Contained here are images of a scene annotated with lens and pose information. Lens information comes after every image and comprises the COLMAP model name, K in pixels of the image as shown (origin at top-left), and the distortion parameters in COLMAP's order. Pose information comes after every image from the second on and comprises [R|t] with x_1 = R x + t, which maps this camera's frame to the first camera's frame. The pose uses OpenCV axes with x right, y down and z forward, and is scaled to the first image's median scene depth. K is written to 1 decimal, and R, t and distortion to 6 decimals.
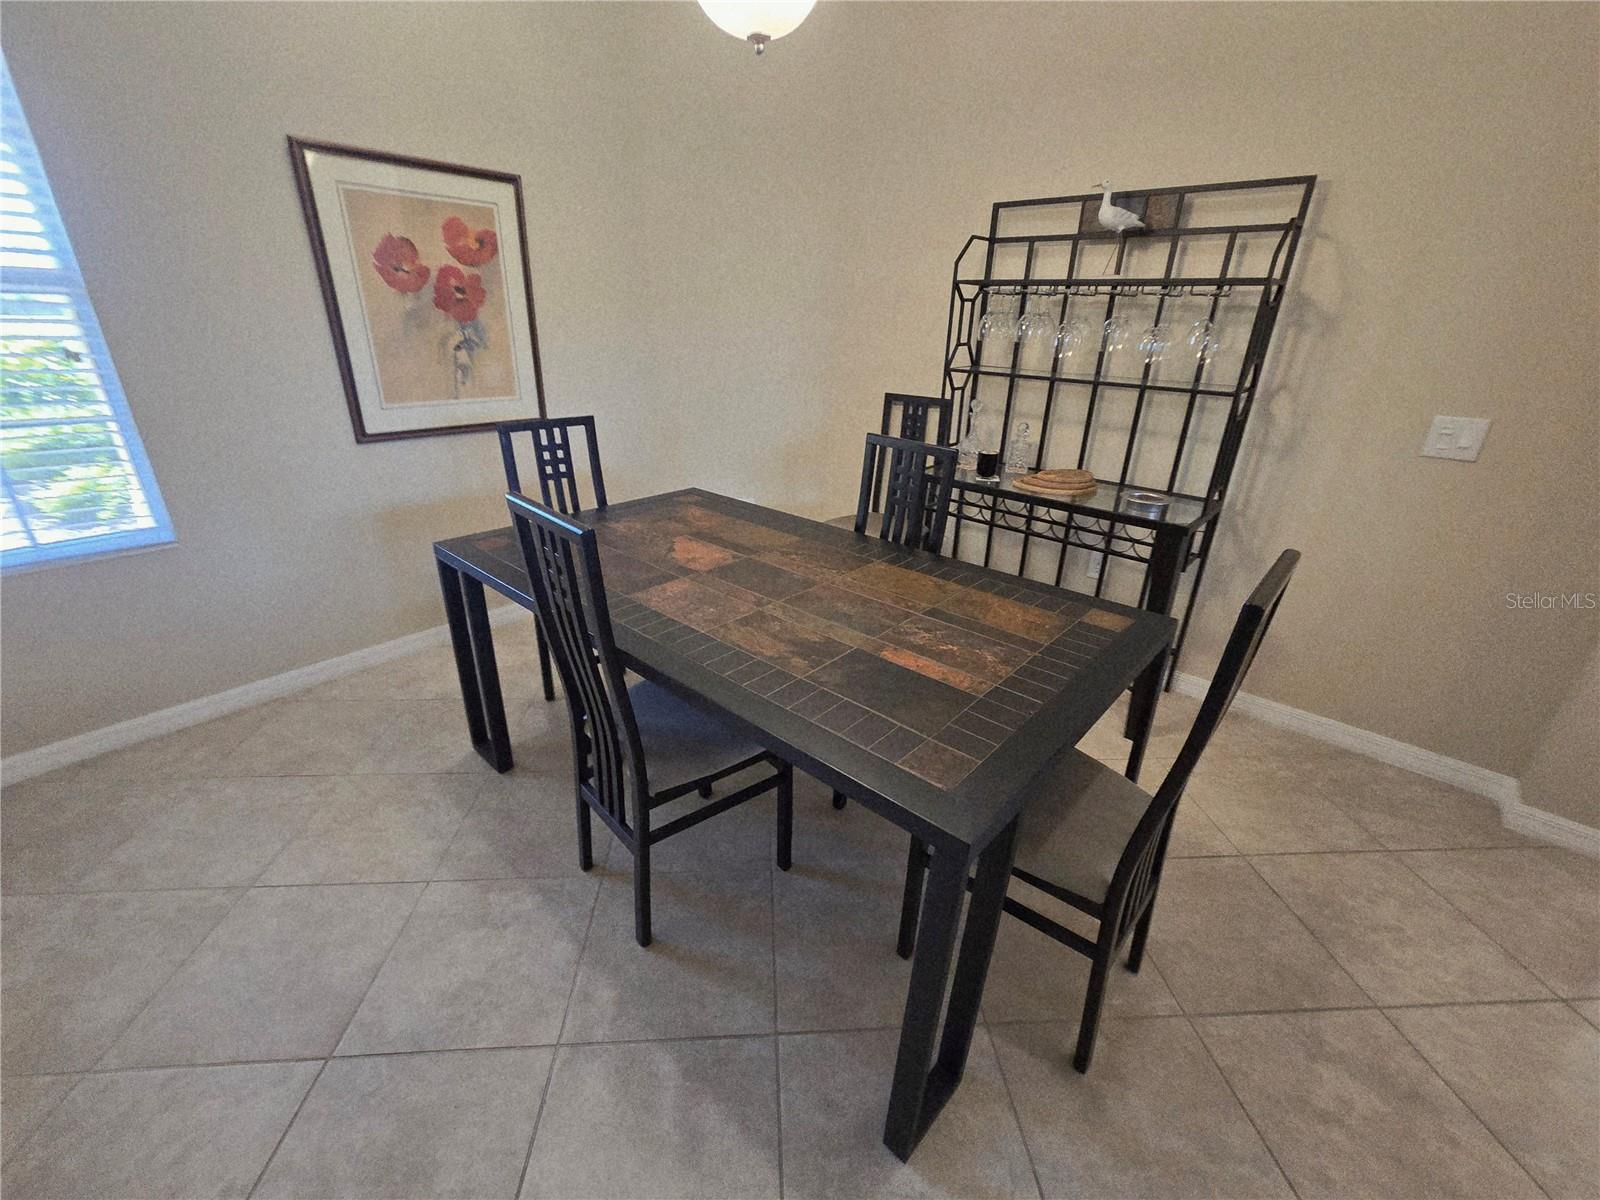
lens RADIAL K [[658.9, 0, 804.4], [0, 658.9, 598.3], [0, 0, 1]] dist [-0.003959, 0.001374]
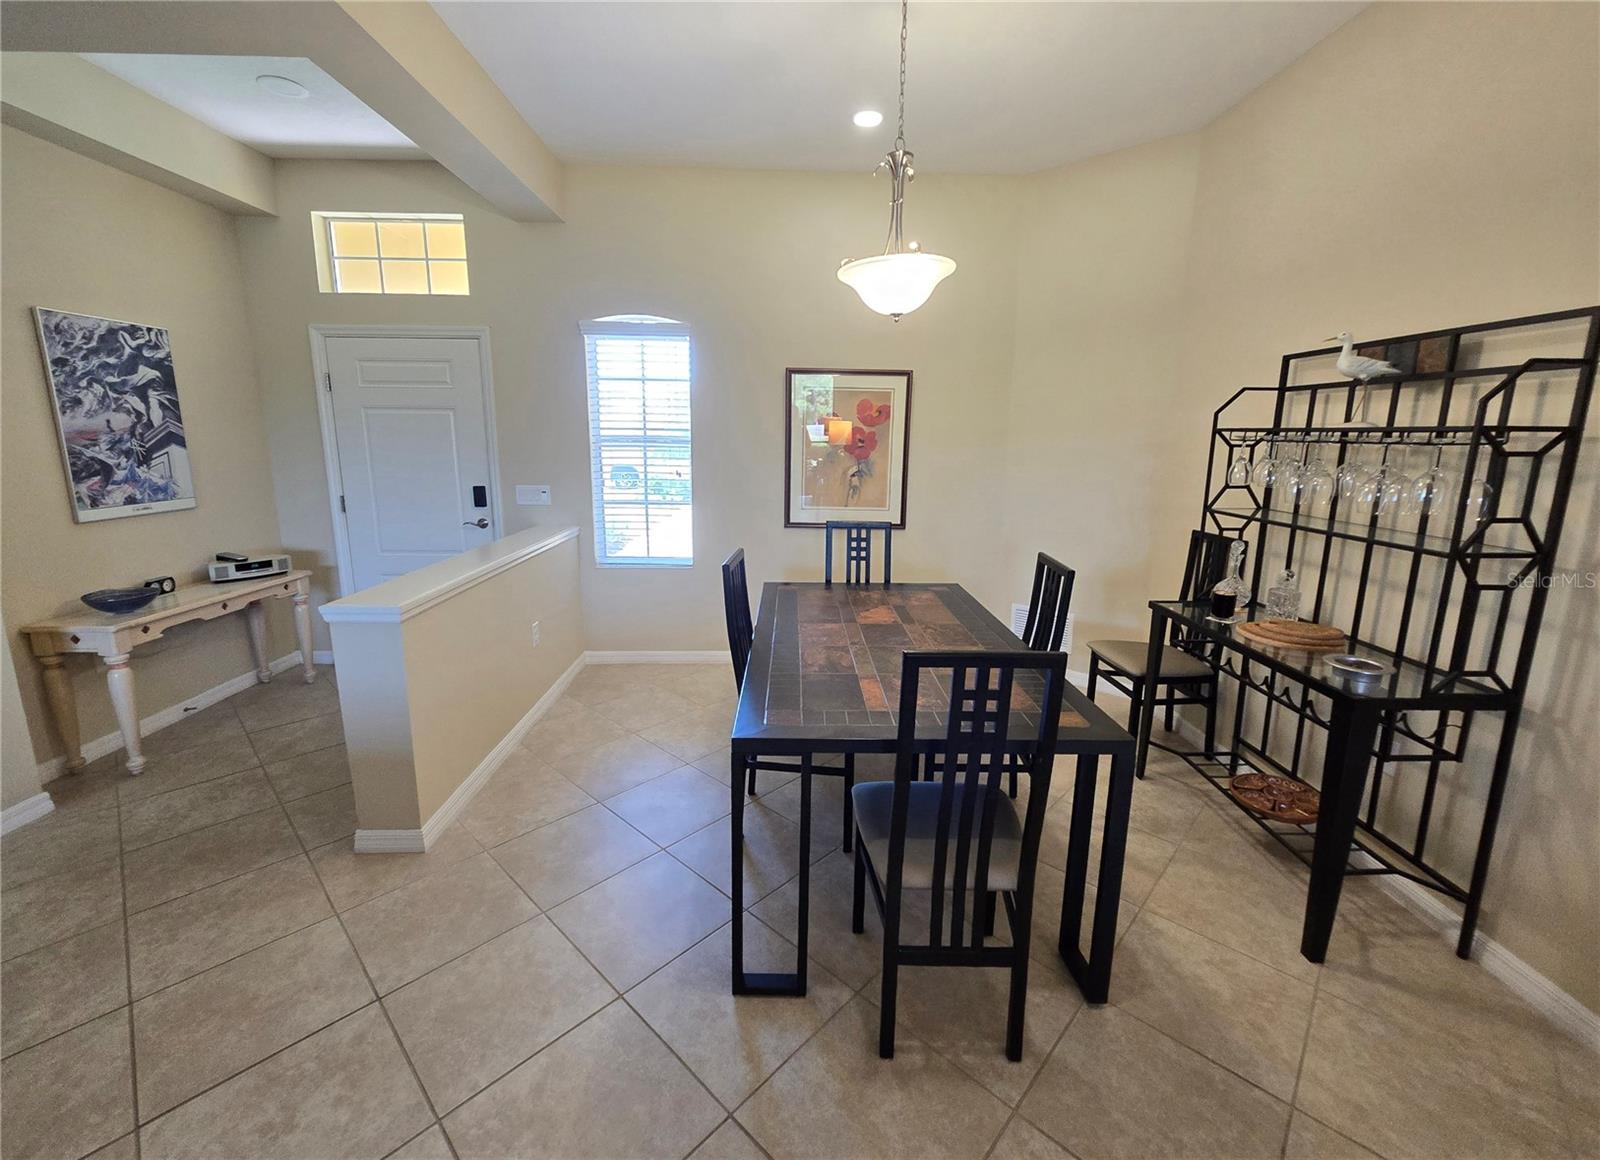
lens RADIAL K [[657.7, 0, 798.4], [0, 657.7, 560.8], [0, 0, 1]] dist [-0.002958, 0.001205]
pose [[0.679275, 0.122771, -0.723542, 0.607855], [-0.287578, 0.951590, -0.108517, 0.018929], [0.675192, 0.281788, 0.681697, -0.101367]]
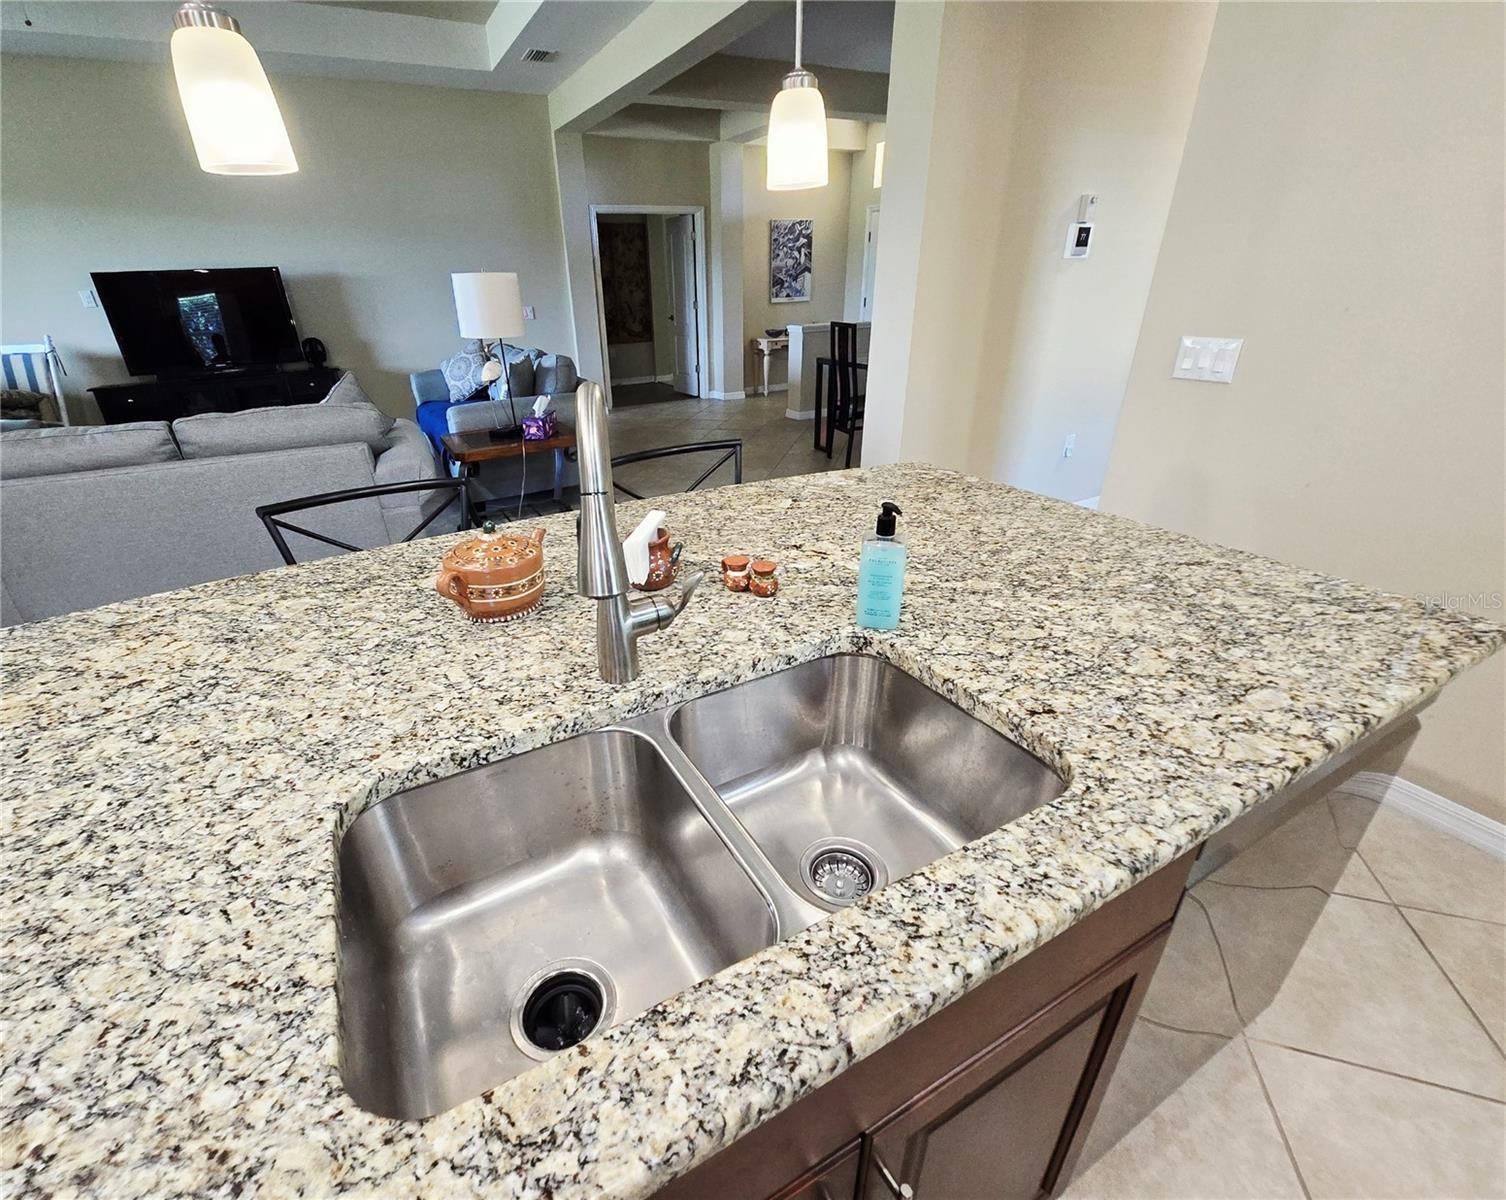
lens RADIAL K [[661.5, 0, 700.7], [0, 661.5, 605.5], [0, 0, 1]] dist [-0.004292, 0.000210]
pose [[-0.365324, 0.403025, -0.839112, 2.516340], [-0.346420, 0.777813, 0.524404, -0.255491], [0.864020, 0.482263, -0.144538, 0.766483]]
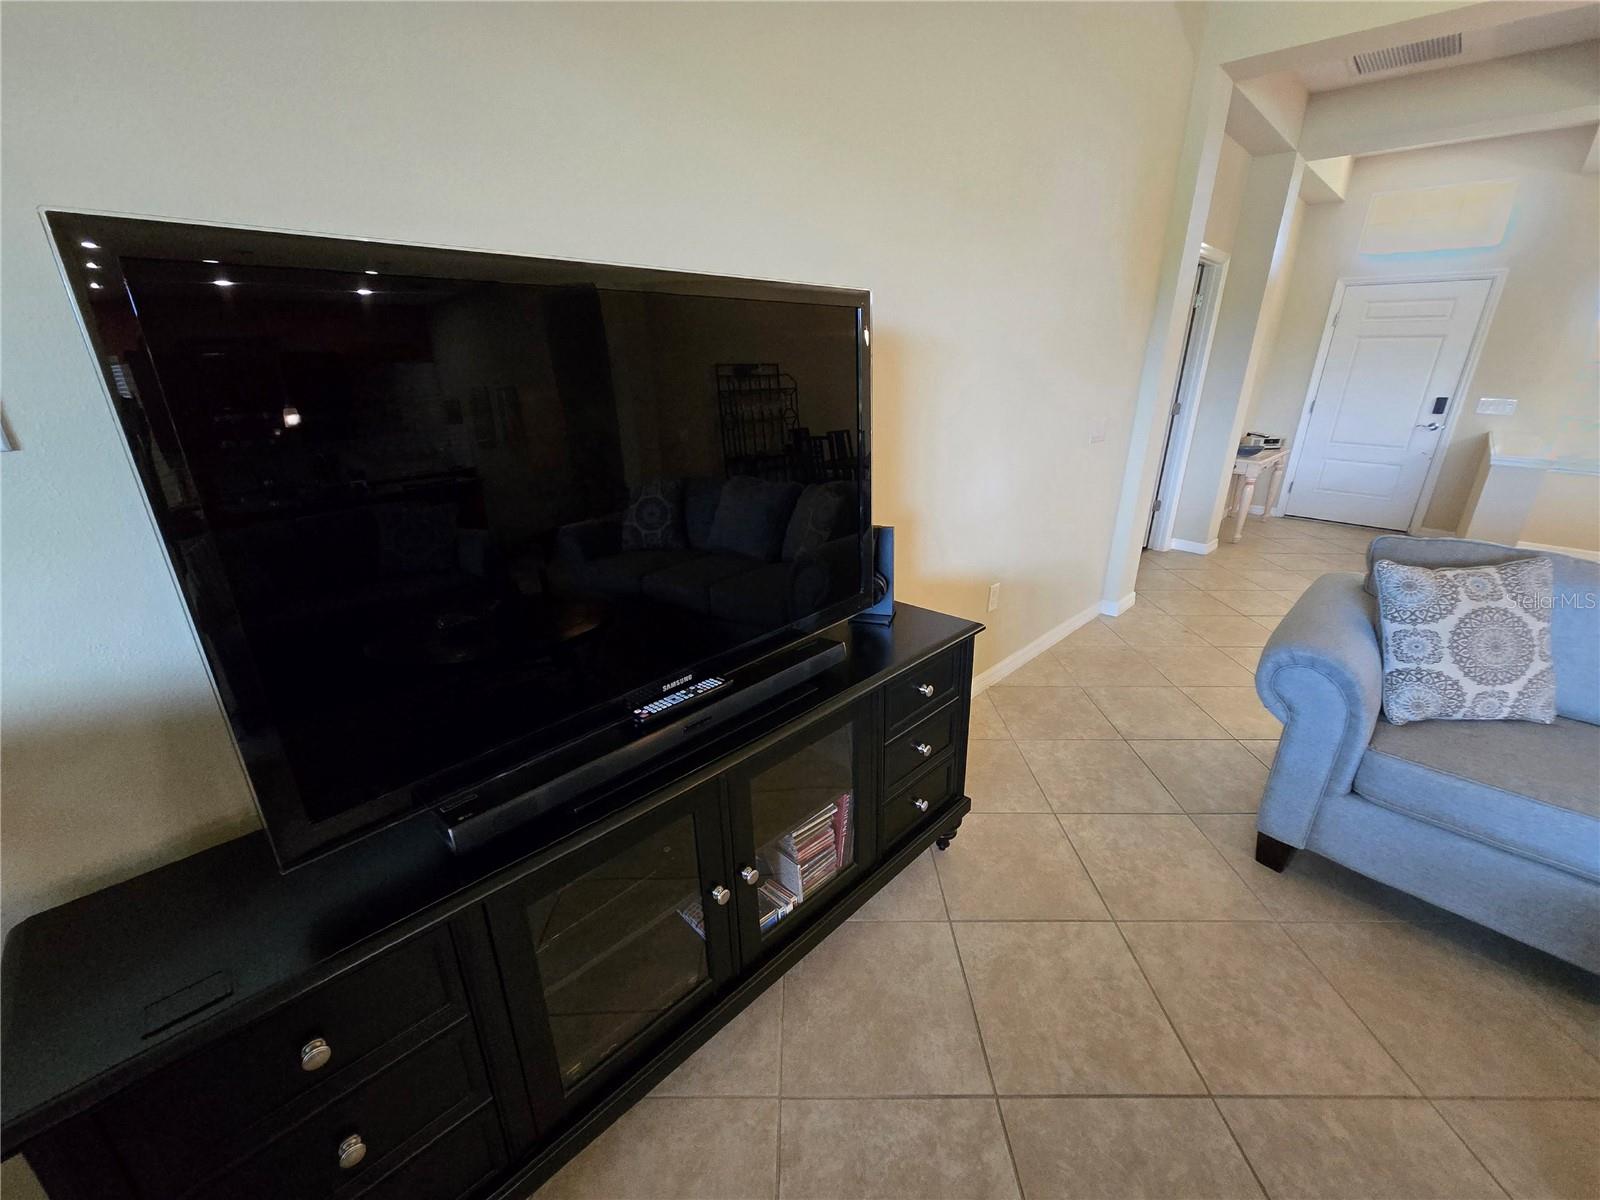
lens RADIAL K [[658.9, 0, 796.7], [0, 658.9, 598.1], [0, 0, 1]] dist [-0.003959, 0.001374]
pose [[-0.061067, 0.327809, -0.942768, 1.285106], [-0.407168, 0.854188, 0.323383, 0.659716], [0.911309, 0.403613, 0.081311, -1.504179]]
